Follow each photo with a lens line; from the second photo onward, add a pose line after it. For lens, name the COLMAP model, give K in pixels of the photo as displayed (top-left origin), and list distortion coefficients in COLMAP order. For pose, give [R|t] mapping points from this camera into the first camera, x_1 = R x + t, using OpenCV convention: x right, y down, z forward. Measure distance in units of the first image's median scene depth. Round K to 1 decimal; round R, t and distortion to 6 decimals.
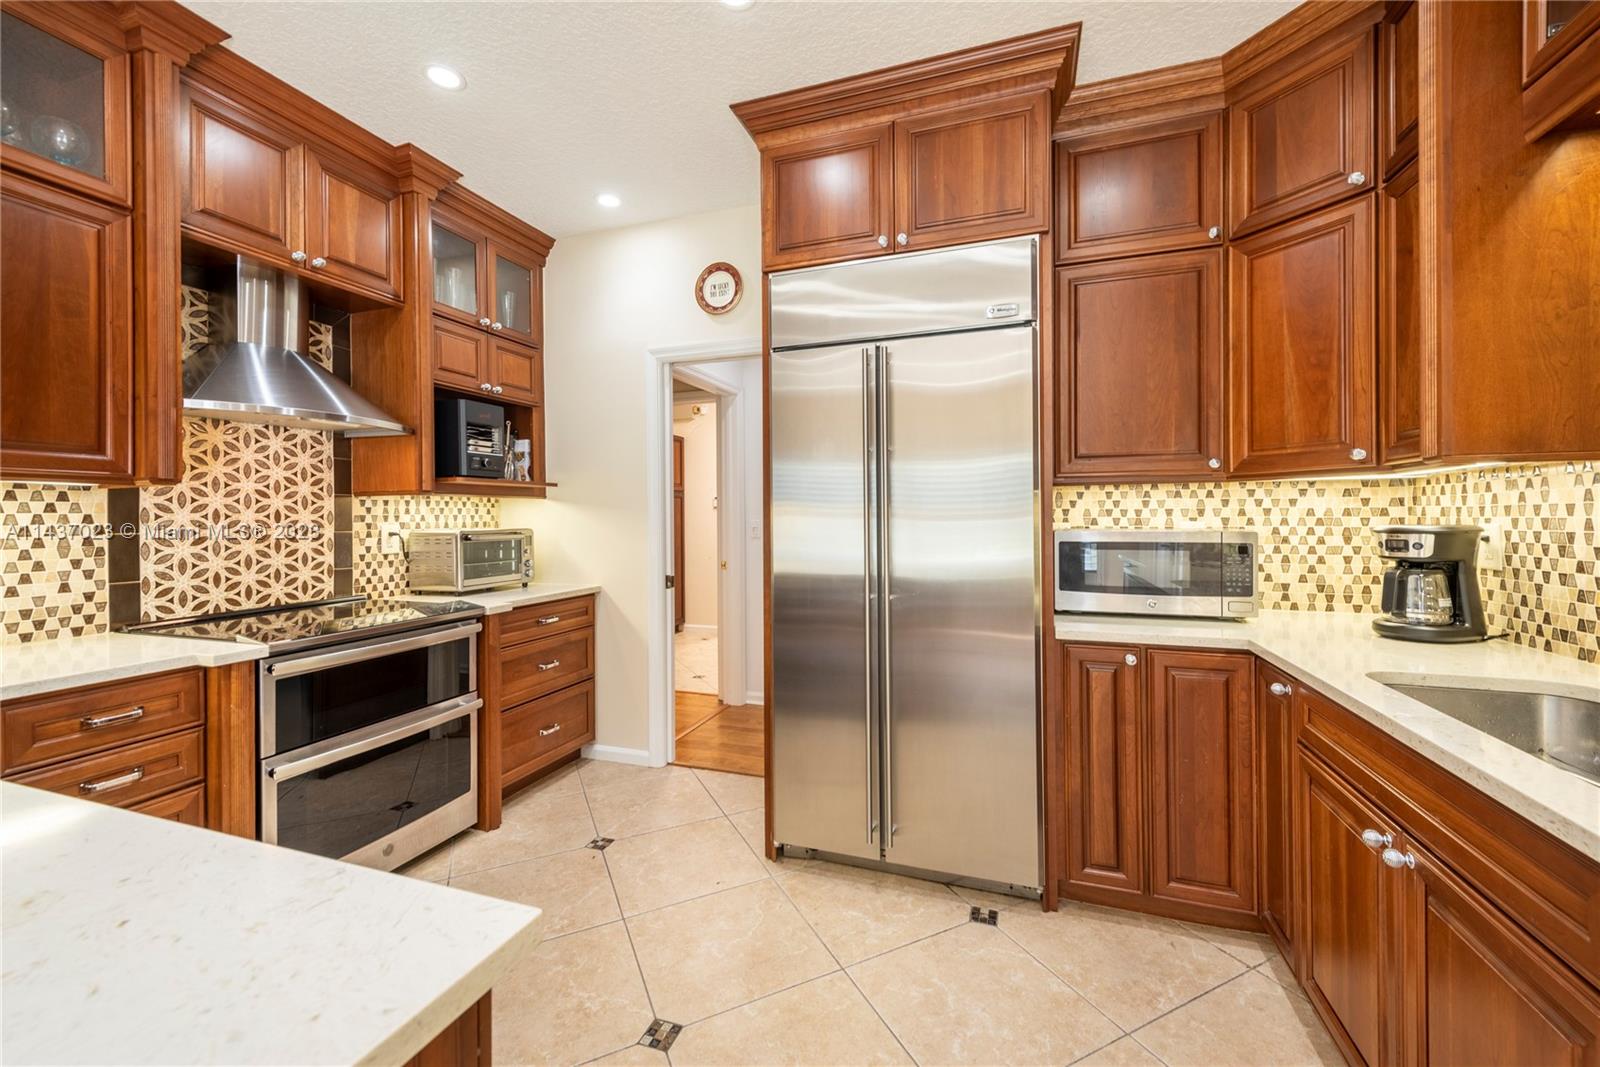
lens RADIAL K [[641.0, 0, 800.5], [0, 641.0, 518.0], [0, 0, 1]] dist [0.001220, 0.000009]
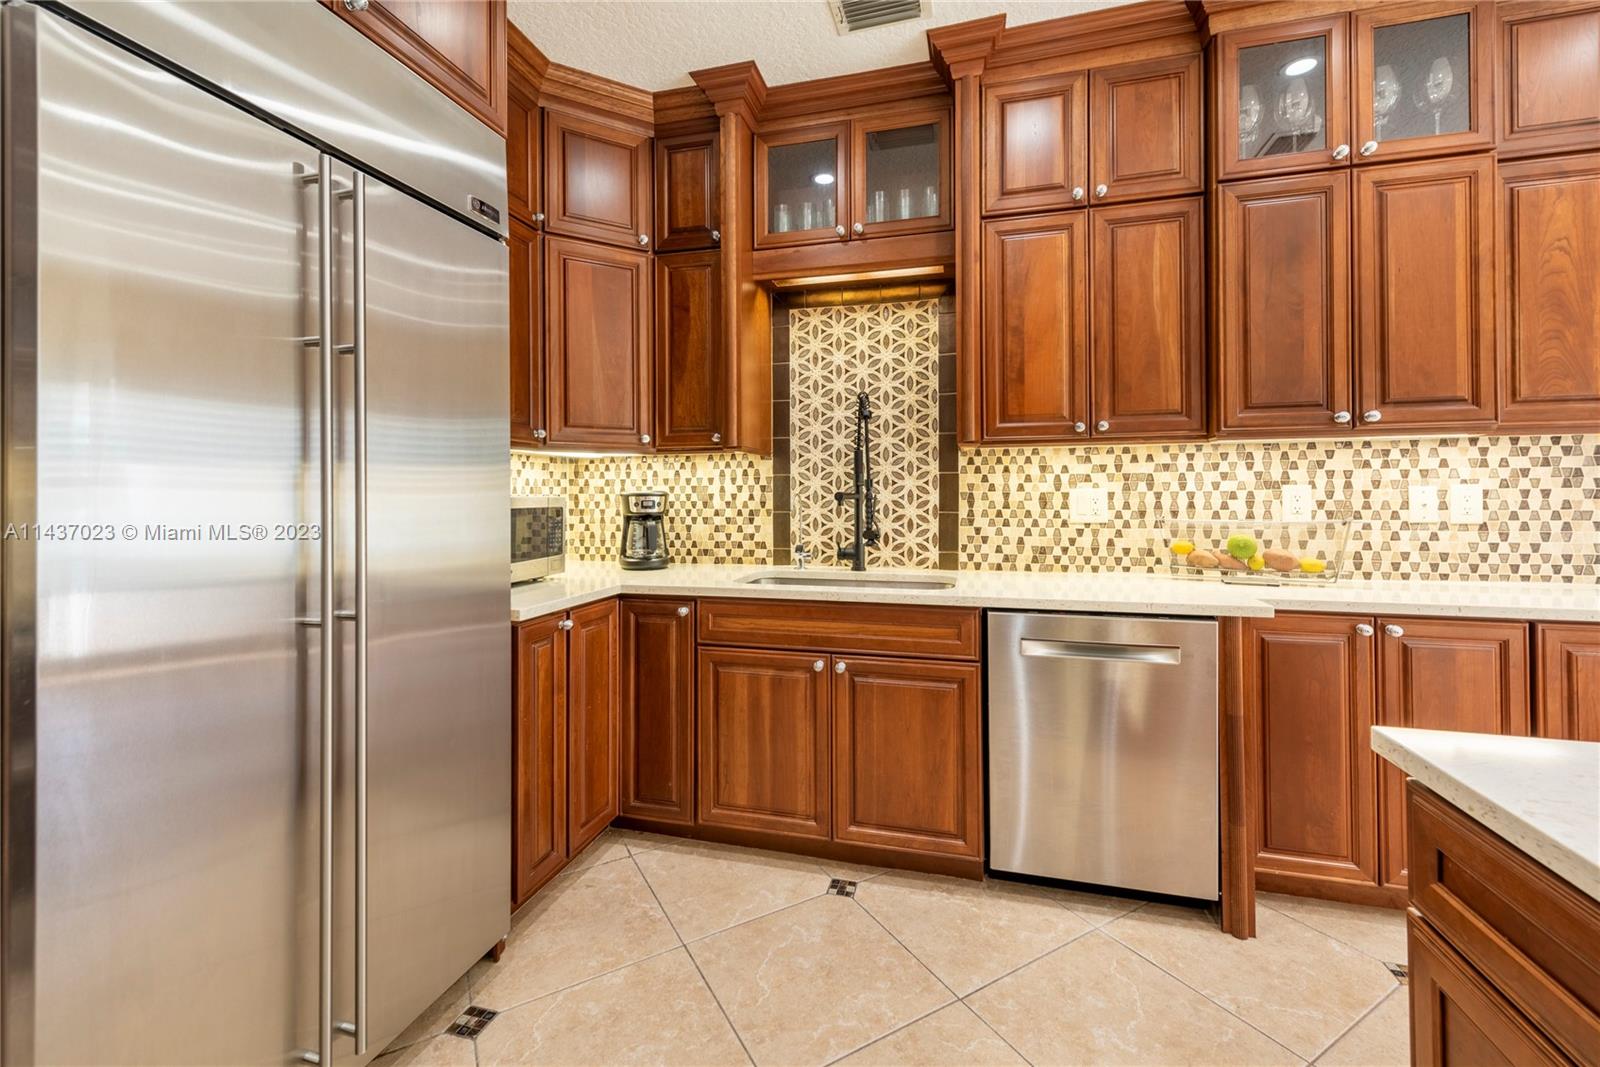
lens RADIAL K [[665.6, 0, 804.3], [0, 665.6, 490.3], [0, 0, 1]] dist [0.015768, -0.000350]
pose [[-0.079408, 0.009587, 0.996796, -0.590176], [0.007990, 0.999928, -0.008981, 0.027038], [-0.996810, 0.007251, -0.079479, 0.775249]]
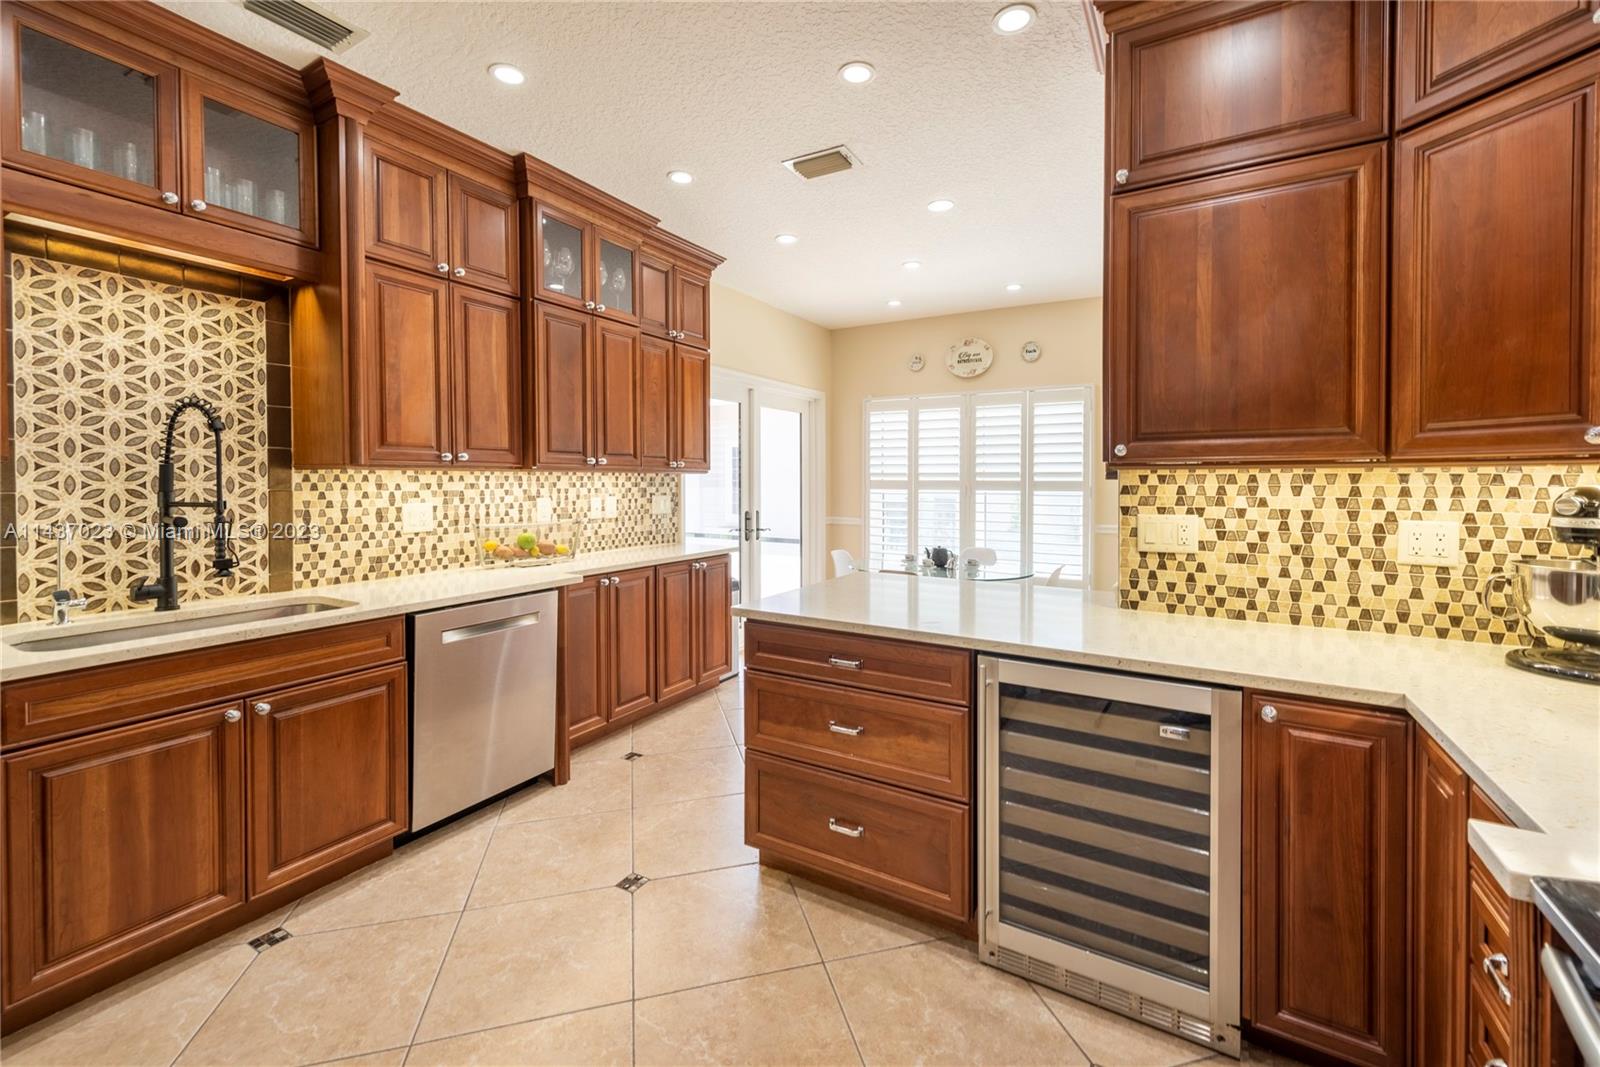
lens RADIAL K [[665.6, 0, 804.3], [0, 665.6, 490.3], [0, 0, 1]] dist [0.015768, -0.000350]
pose [[-0.983192, -0.000344, 0.182574, -0.491004], [0.002898, 0.999843, 0.017490, -0.044020], [-0.182552, 0.017725, -0.983036, 1.540027]]
